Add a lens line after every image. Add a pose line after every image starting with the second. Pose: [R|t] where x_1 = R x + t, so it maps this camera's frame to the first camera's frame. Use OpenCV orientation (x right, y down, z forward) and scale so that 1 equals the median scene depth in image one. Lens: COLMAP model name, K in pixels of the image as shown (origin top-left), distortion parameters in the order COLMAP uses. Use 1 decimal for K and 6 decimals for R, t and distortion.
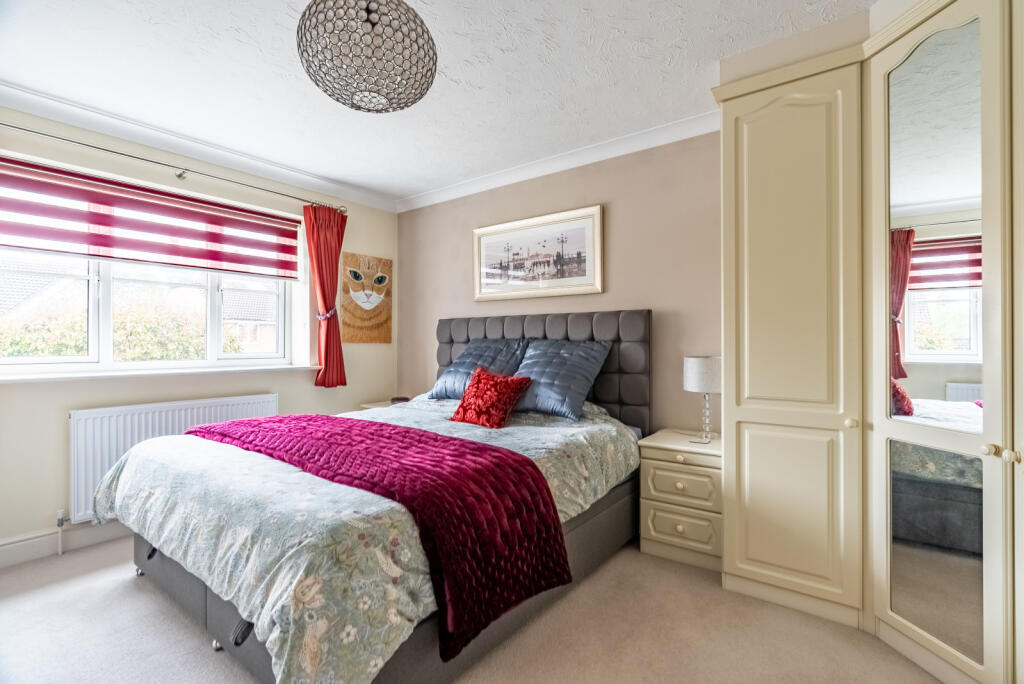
lens RADIAL K [[474.0, 0, 512.1], [0, 474.0, 341.0], [0, 0, 1]] dist [-0.005250, 0.000791]
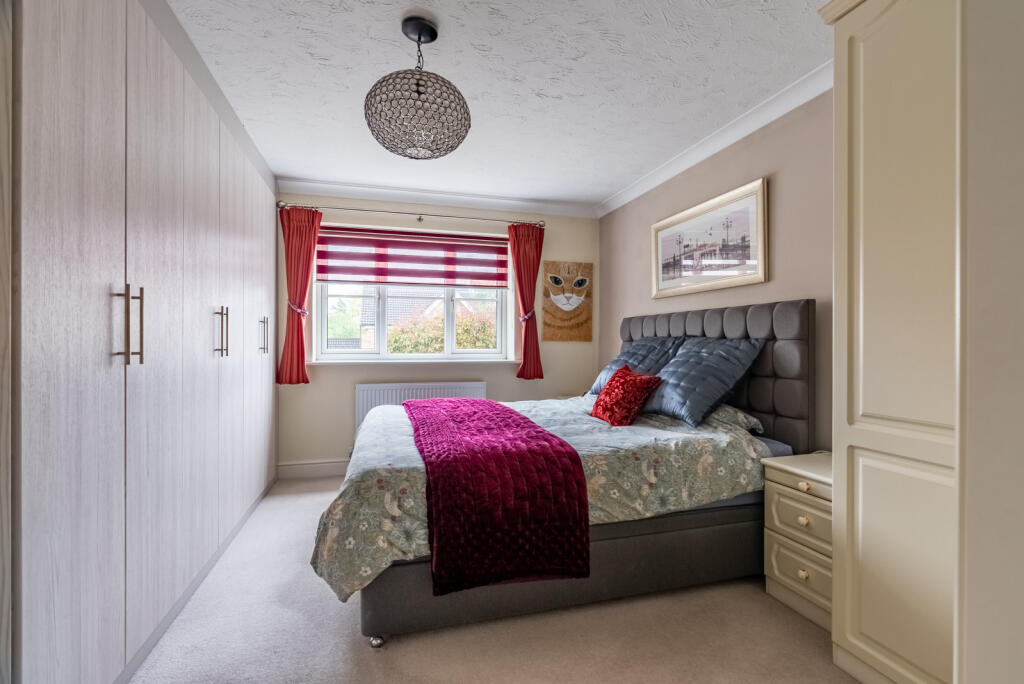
lens RADIAL K [[474.0, 0, 512.8], [0, 474.0, 342.6], [0, 0, 1]] dist [-0.005250, 0.000791]
pose [[0.798895, 0.003343, -0.601462, 0.358985], [0.000096, 0.999984, 0.005686, 0.001770], [0.601471, -0.004601, 0.798881, 0.060652]]
